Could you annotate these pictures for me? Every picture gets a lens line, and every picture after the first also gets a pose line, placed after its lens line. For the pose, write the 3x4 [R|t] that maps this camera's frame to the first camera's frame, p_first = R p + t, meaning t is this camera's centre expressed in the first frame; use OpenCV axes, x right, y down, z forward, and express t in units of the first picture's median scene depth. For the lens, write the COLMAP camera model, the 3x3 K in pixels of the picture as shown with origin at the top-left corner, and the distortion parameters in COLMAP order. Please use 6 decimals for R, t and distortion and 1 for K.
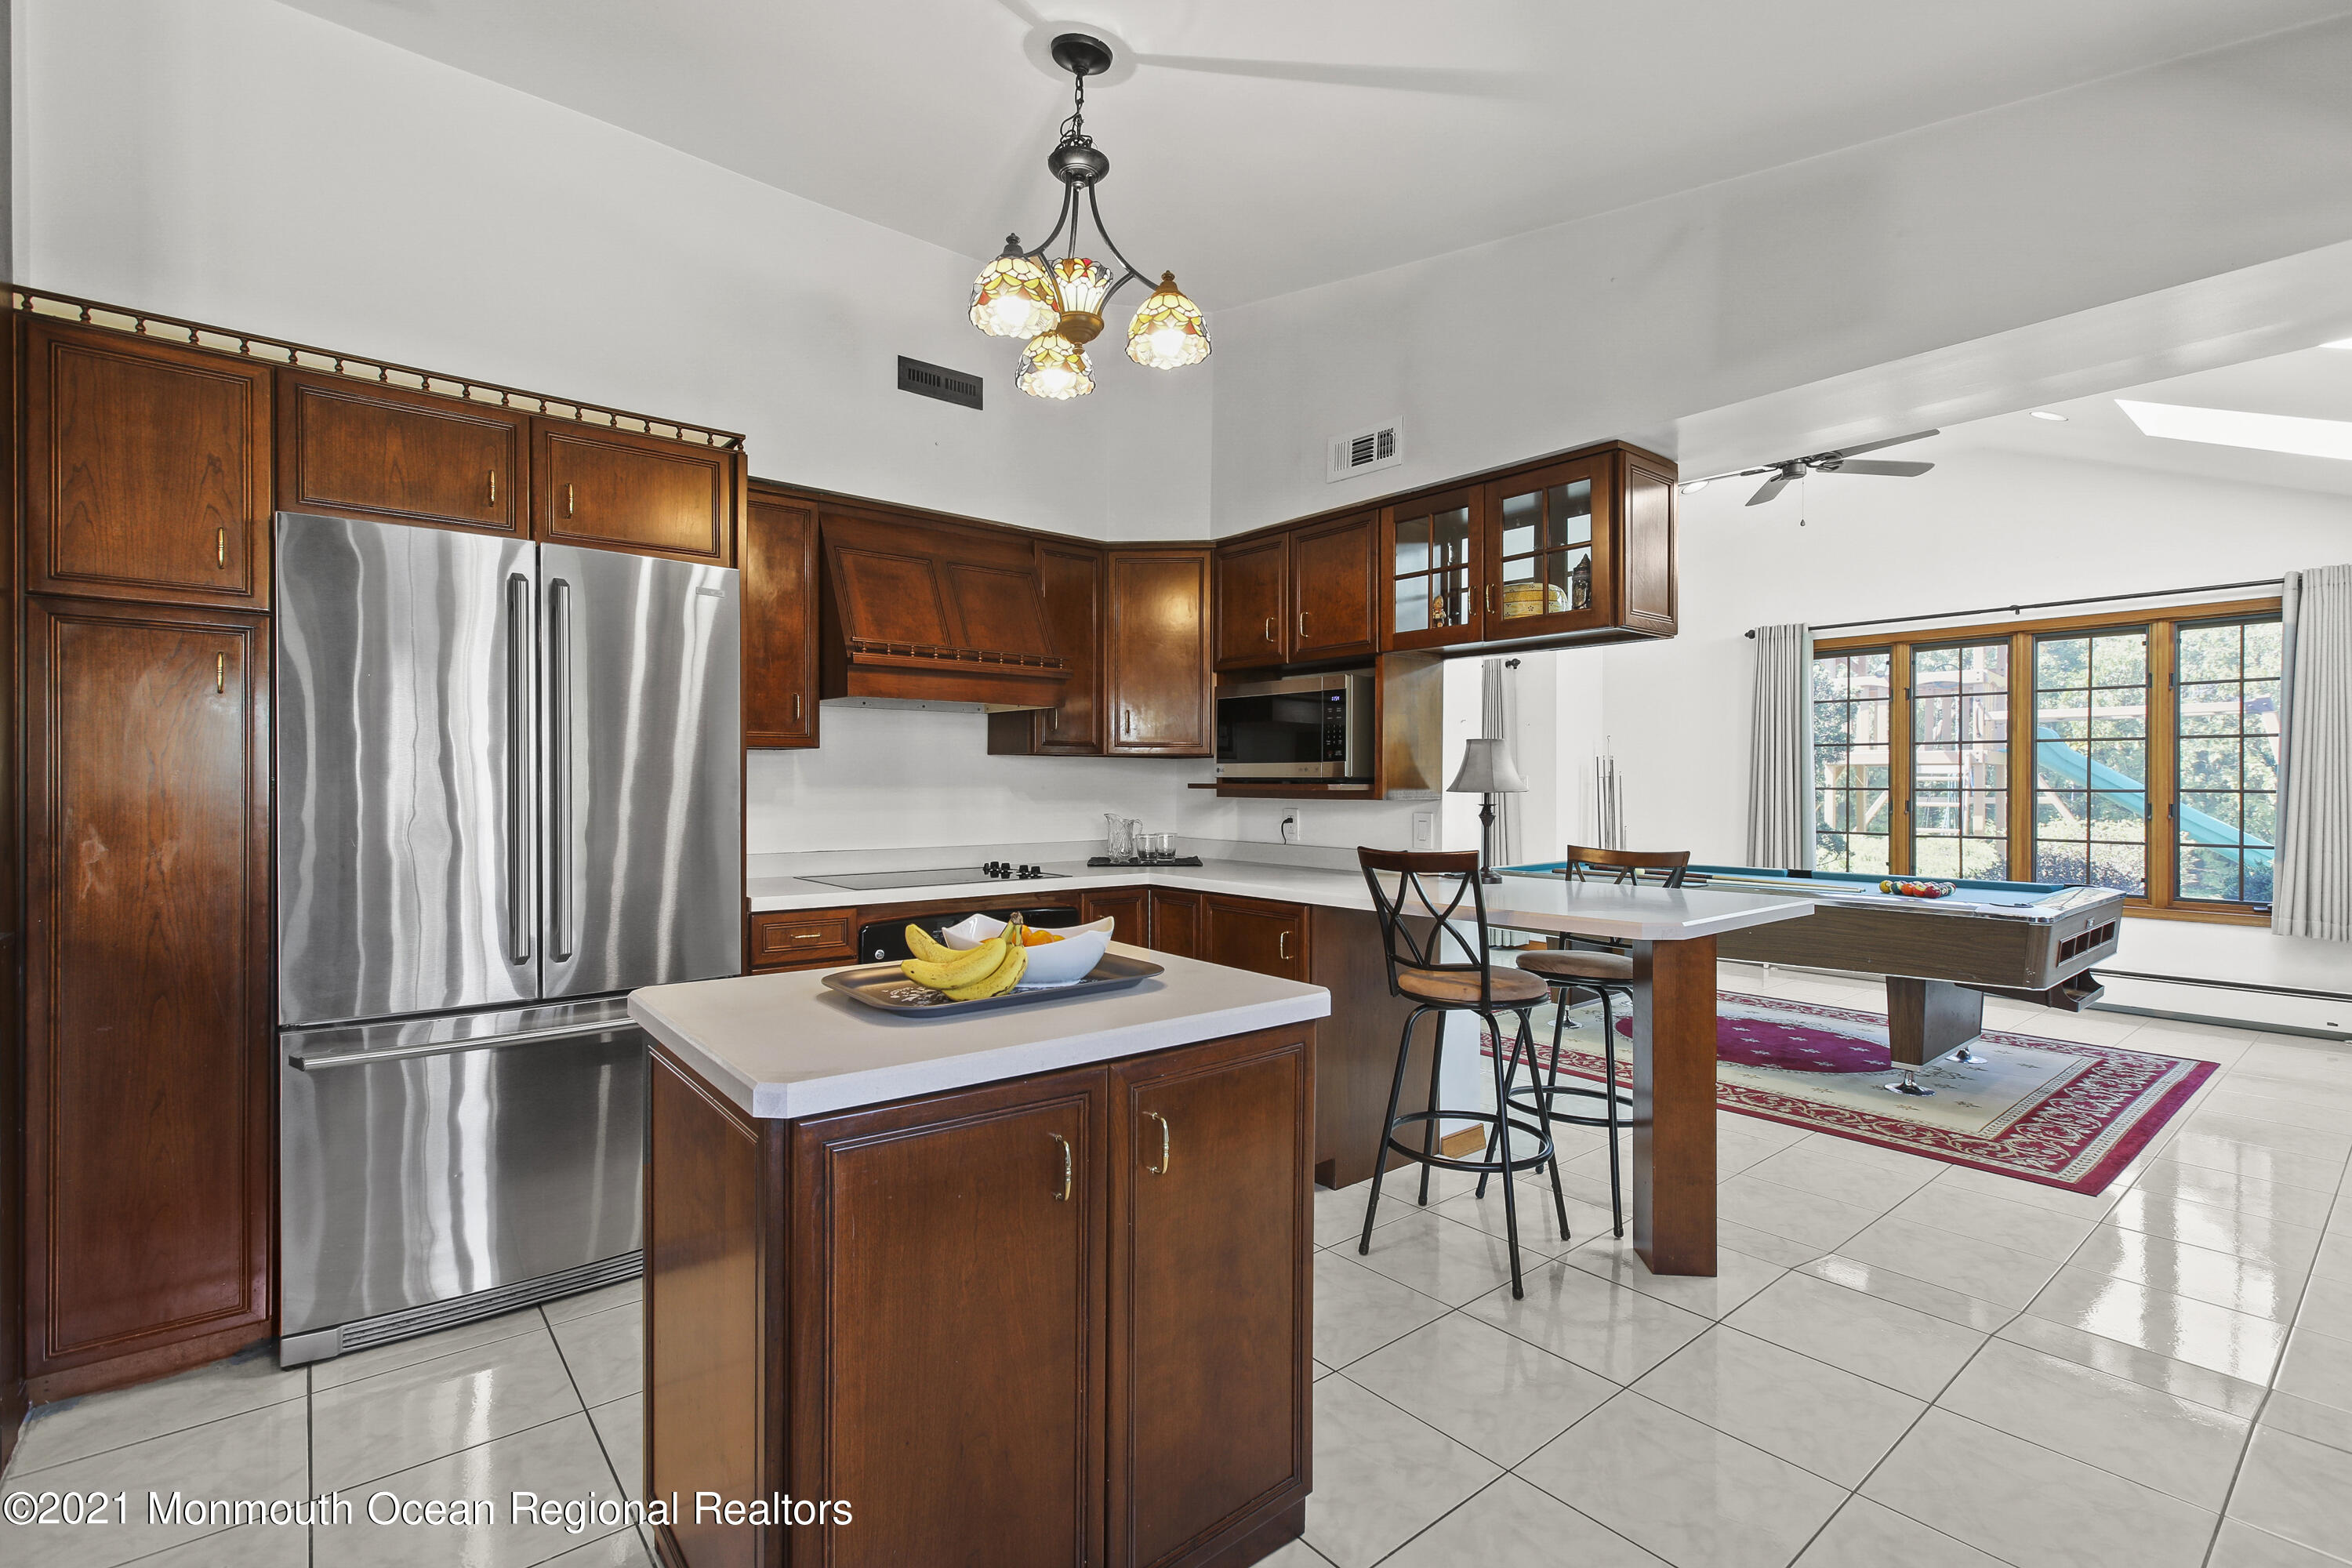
lens RADIAL K [[1076.8, 0, 1176.7], [0, 1076.8, 786.0], [0, 0, 1]] dist [-0.002616, 0.000303]
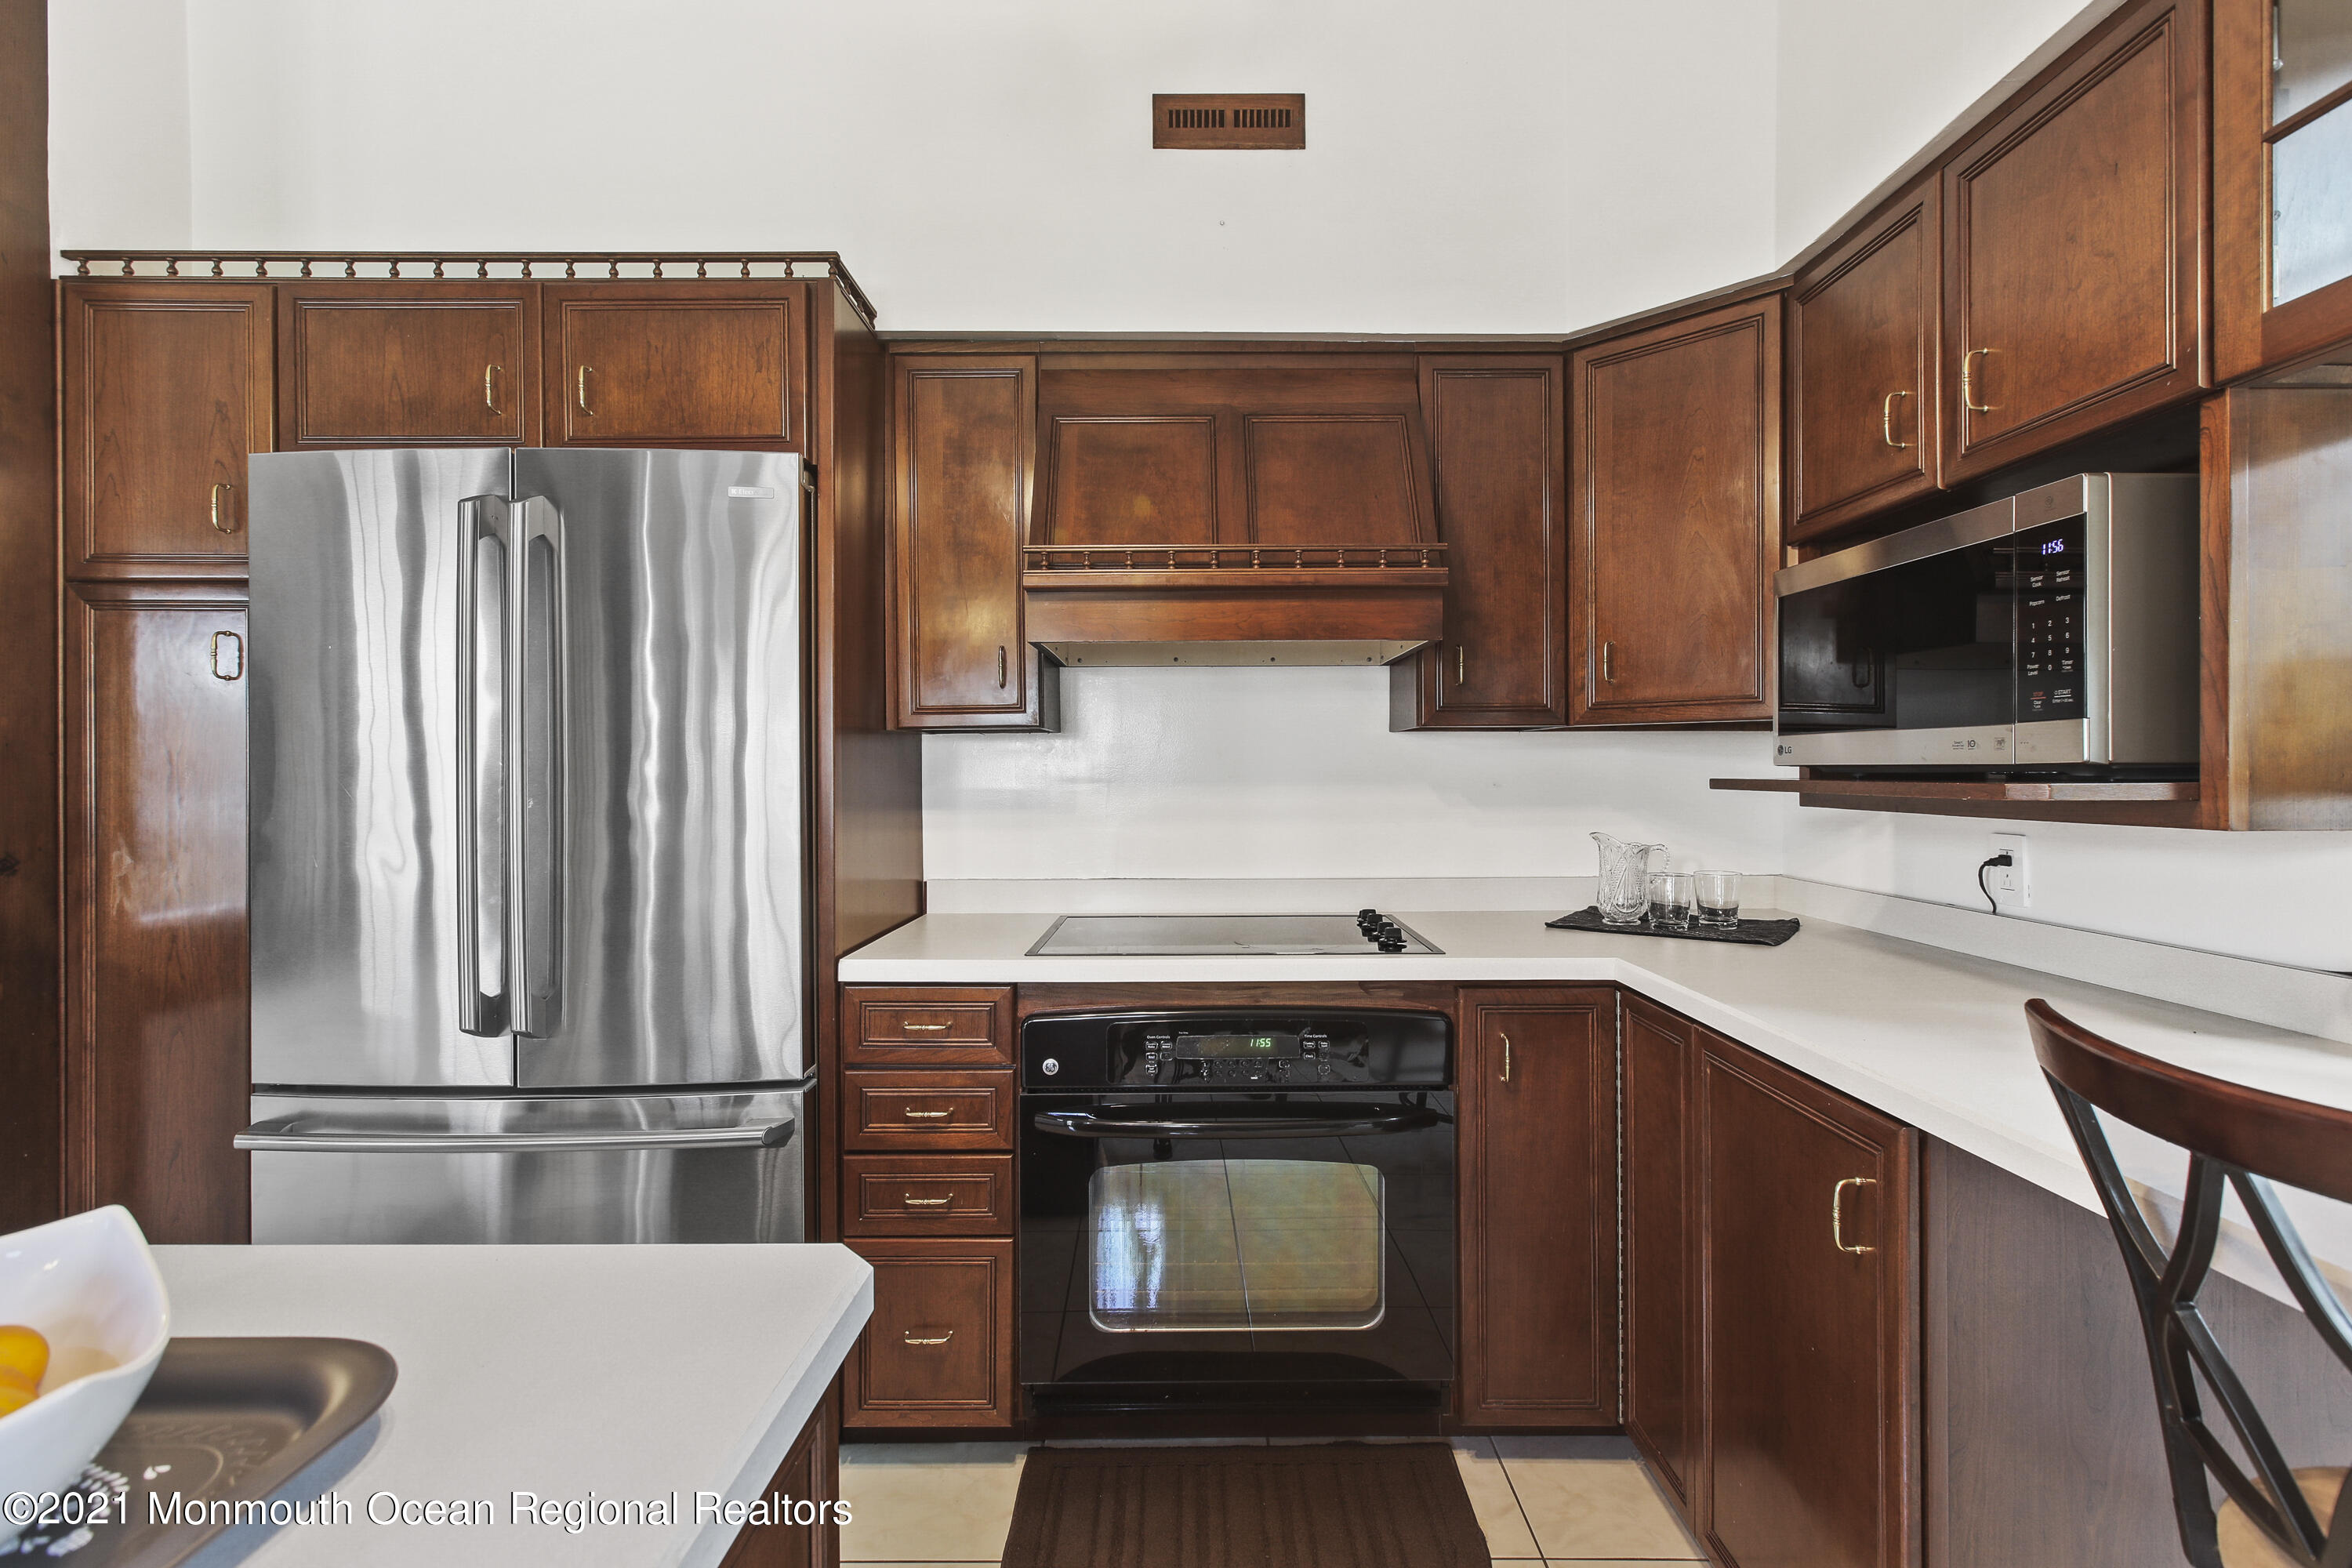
lens RADIAL K [[1076.8, 0, 1186.4], [0, 1076.8, 776.2], [0, 0, 1]] dist [-0.002616, 0.000303]
pose [[0.774449, -0.002968, -0.632630, 0.148389], [0.003602, 0.999993, -0.000283, -0.004941], [0.632626, -0.002060, 0.774454, 0.526035]]
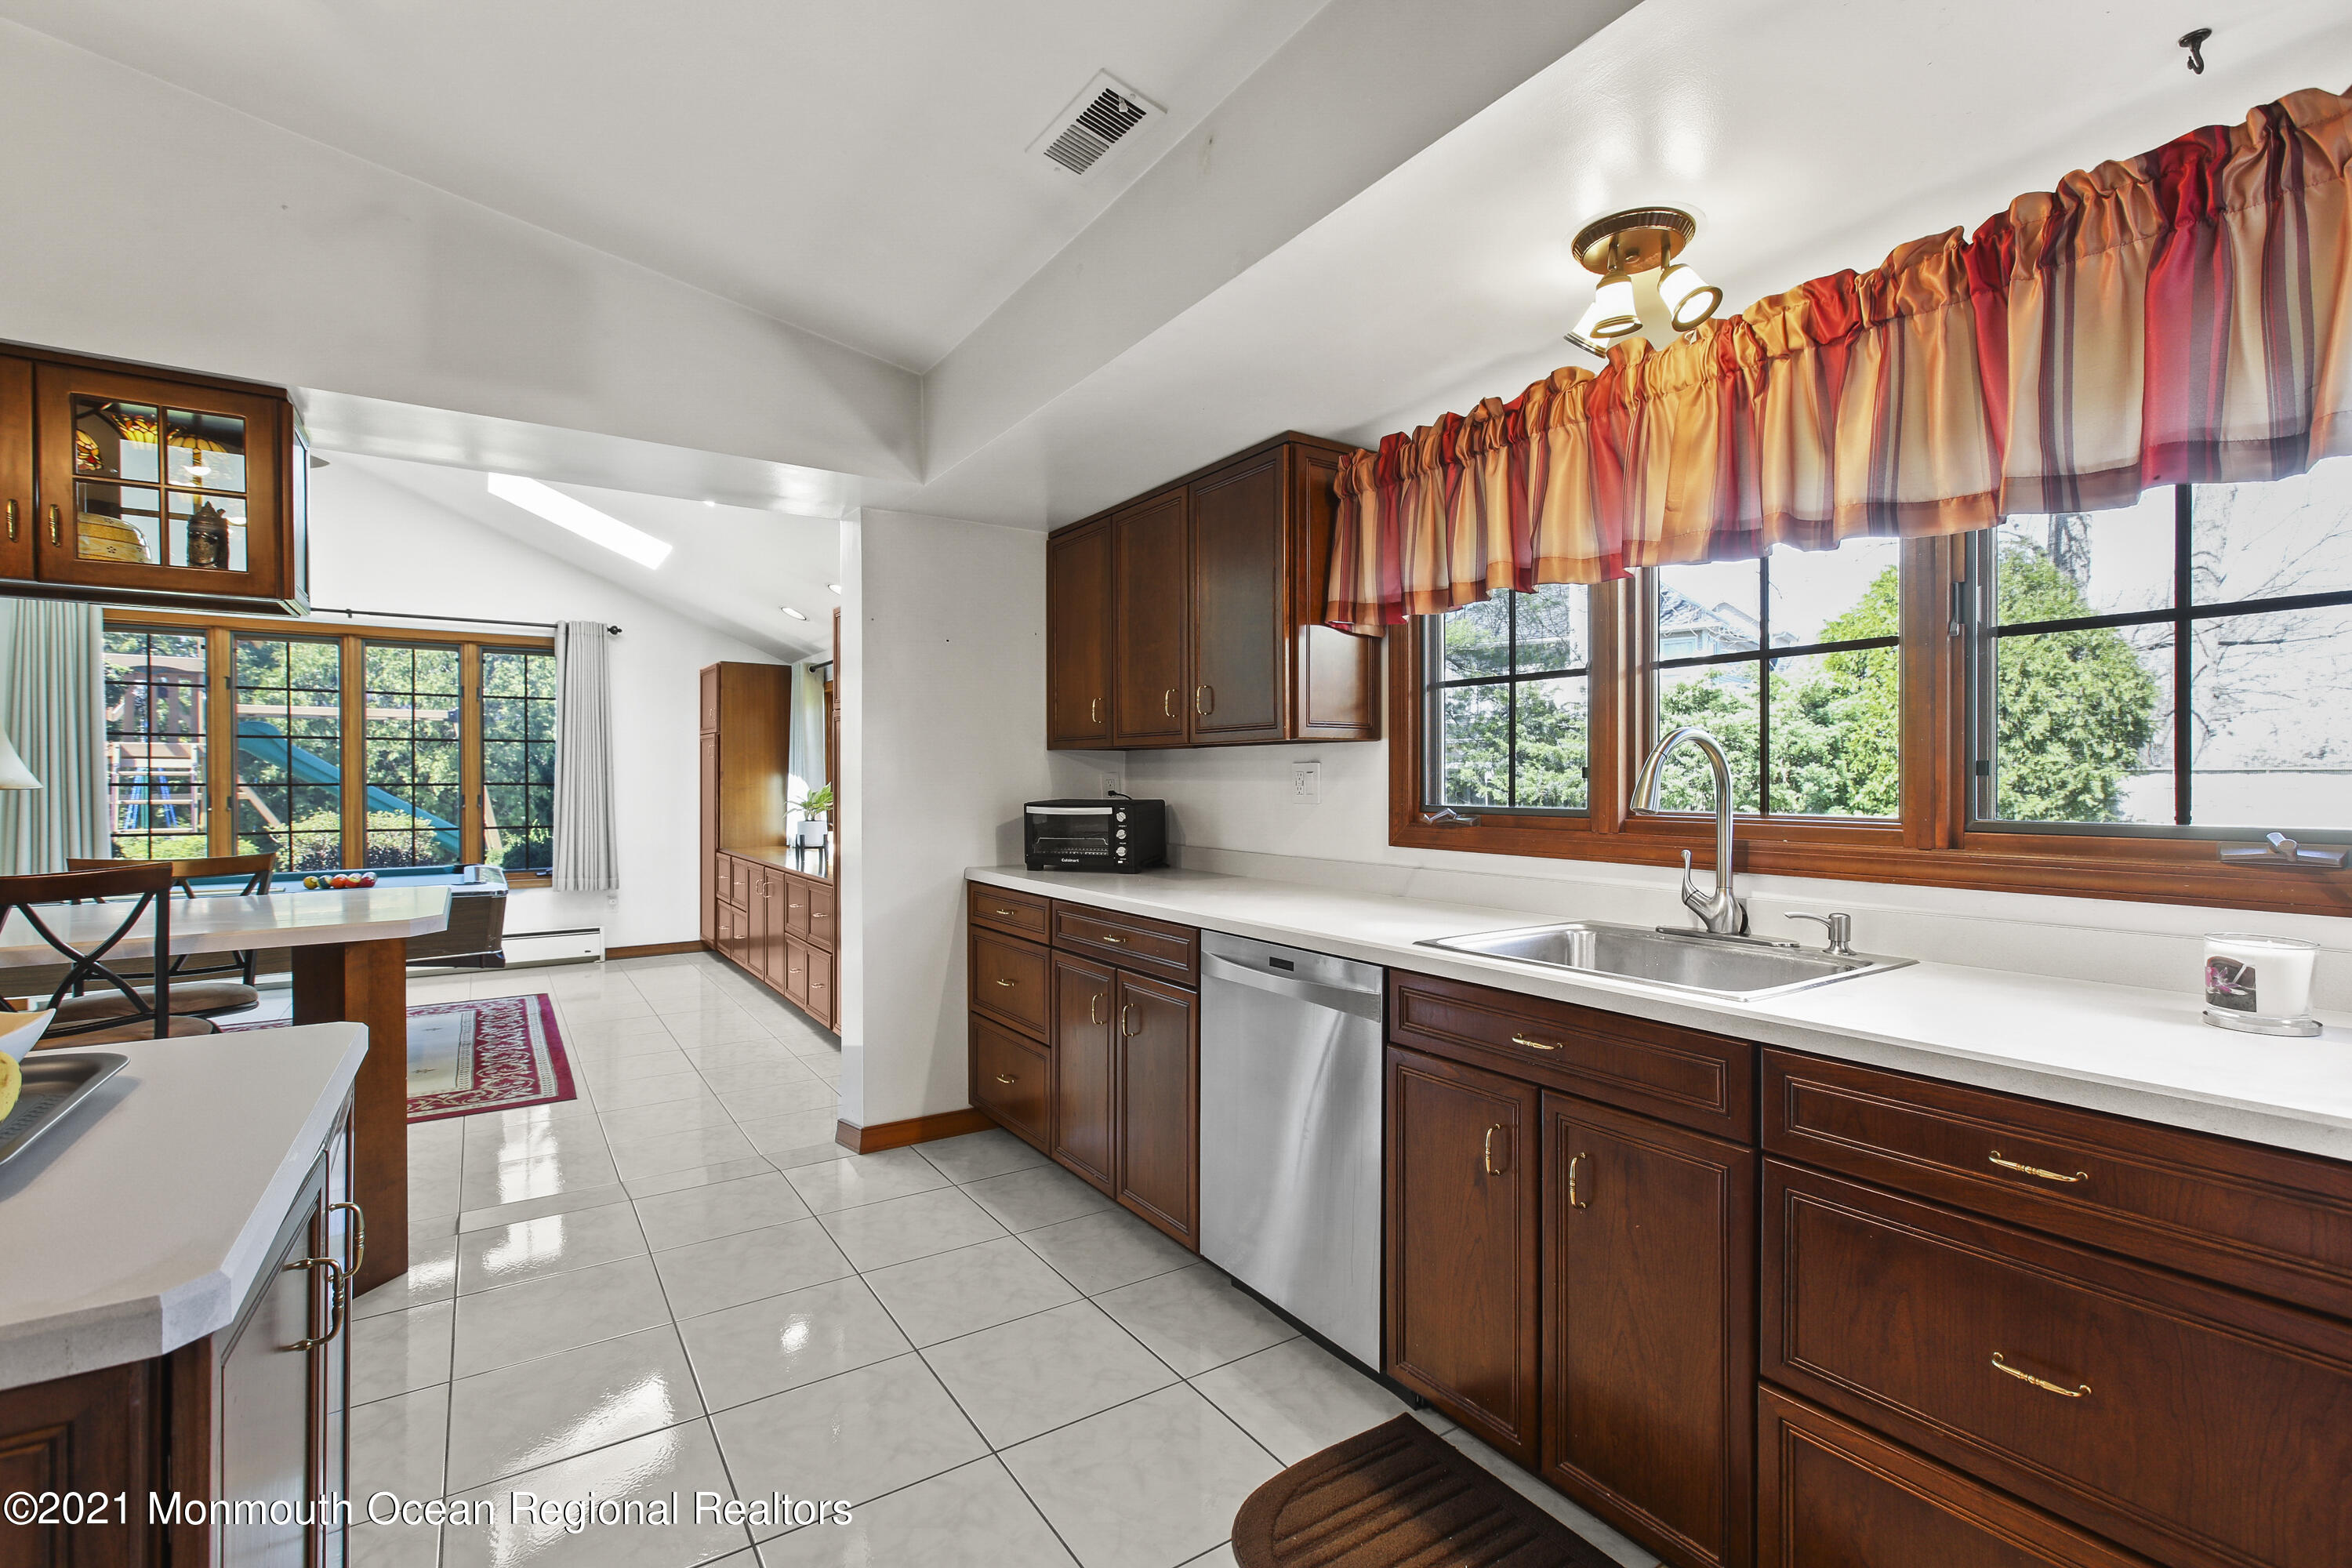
lens RADIAL K [[1076.8, 0, 1176.8], [0, 1076.8, 783.4], [0, 0, 1]] dist [-0.002616, 0.000303]
pose [[0.096333, -0.004700, 0.995338, -0.311554], [0.003457, 0.999984, 0.004387, 0.001432], [-0.995343, 0.003018, 0.096348, 0.143245]]
